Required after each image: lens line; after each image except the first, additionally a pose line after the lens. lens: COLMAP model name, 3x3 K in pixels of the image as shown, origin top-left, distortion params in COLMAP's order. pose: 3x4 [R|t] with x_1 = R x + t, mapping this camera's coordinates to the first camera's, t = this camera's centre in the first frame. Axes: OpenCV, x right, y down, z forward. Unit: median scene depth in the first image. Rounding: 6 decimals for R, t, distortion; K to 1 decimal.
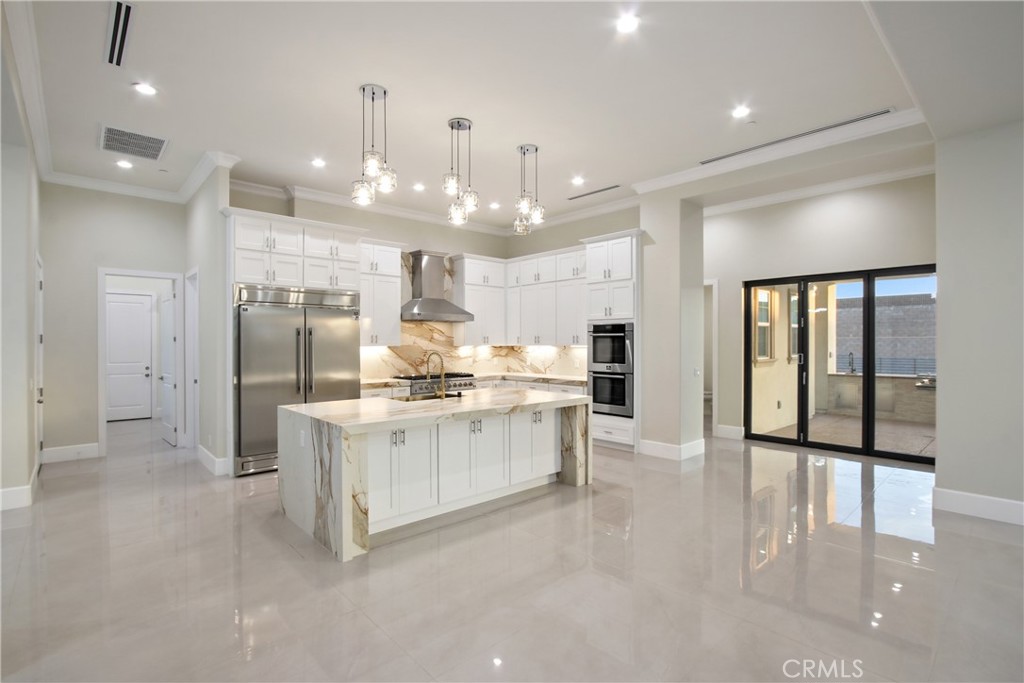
lens RADIAL K [[479.9, 0, 512.0], [0, 479.9, 341.5], [0, 0, 1]] dist [-0.019334, 0.000134]
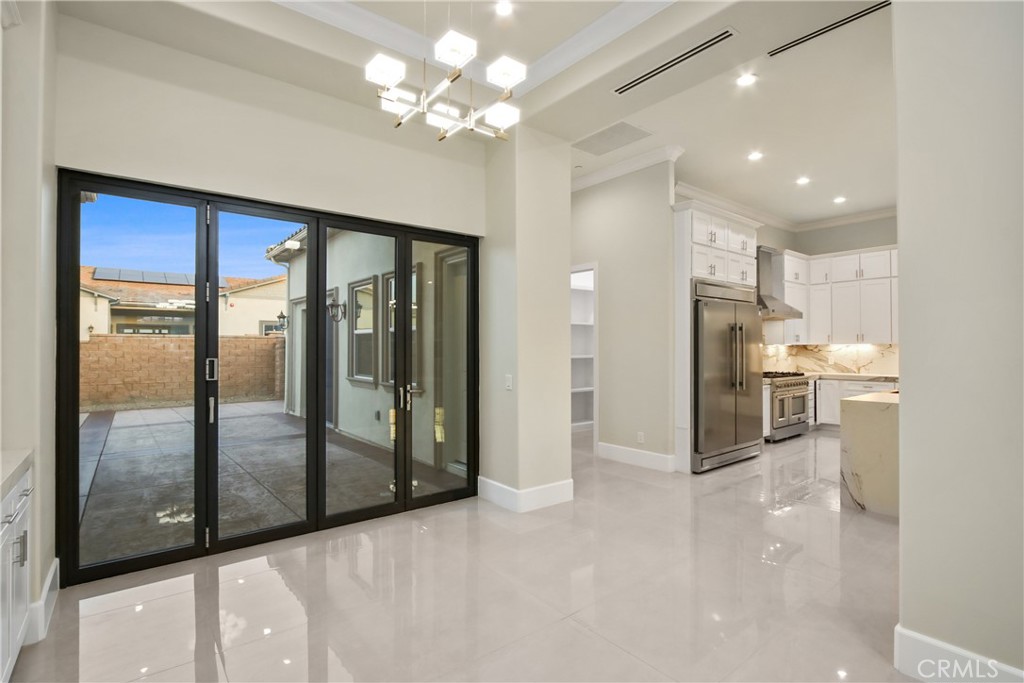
lens RADIAL K [[479.9, 0, 512.0], [0, 479.9, 341.5], [0, 0, 1]] dist [-0.019334, 0.000134]
pose [[0.996613, -0.000098, -0.082231, -0.665538], [-0.000664, 0.999957, -0.009239, 0.015237], [0.082228, 0.009263, 0.996570, -0.015813]]
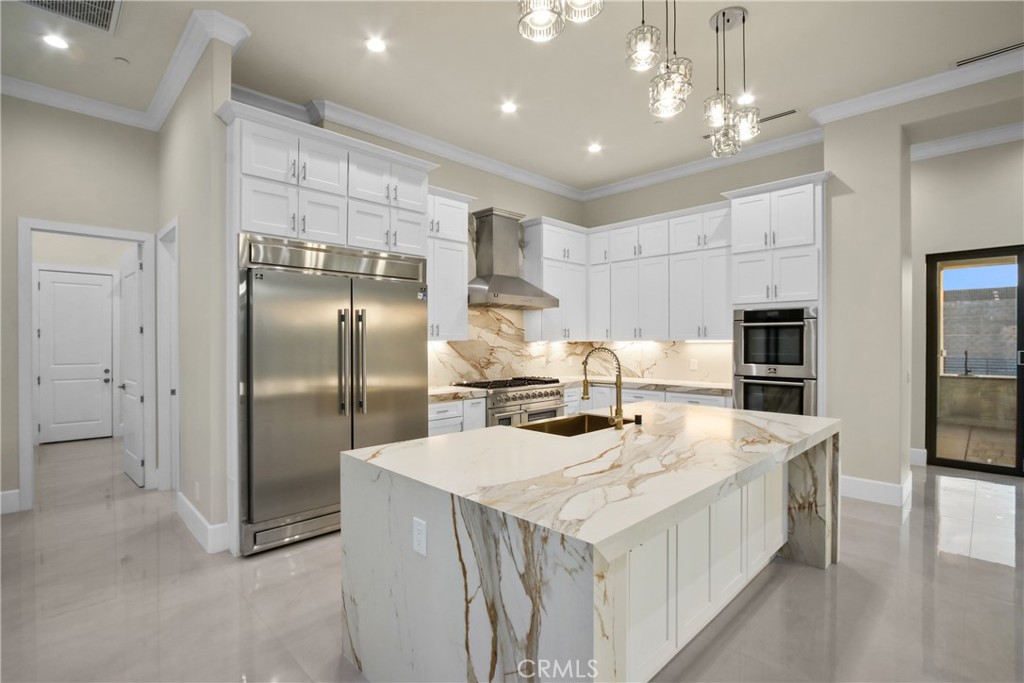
lens RADIAL K [[479.9, 0, 512.0], [0, 479.9, 341.5], [0, 0, 1]] dist [-0.019334, 0.000134]
pose [[0.999350, 0.000251, 0.036053, -0.201136], [-0.000295, 0.999999, 0.001206, 0.010368], [-0.036052, -0.001216, 0.999349, 0.298118]]
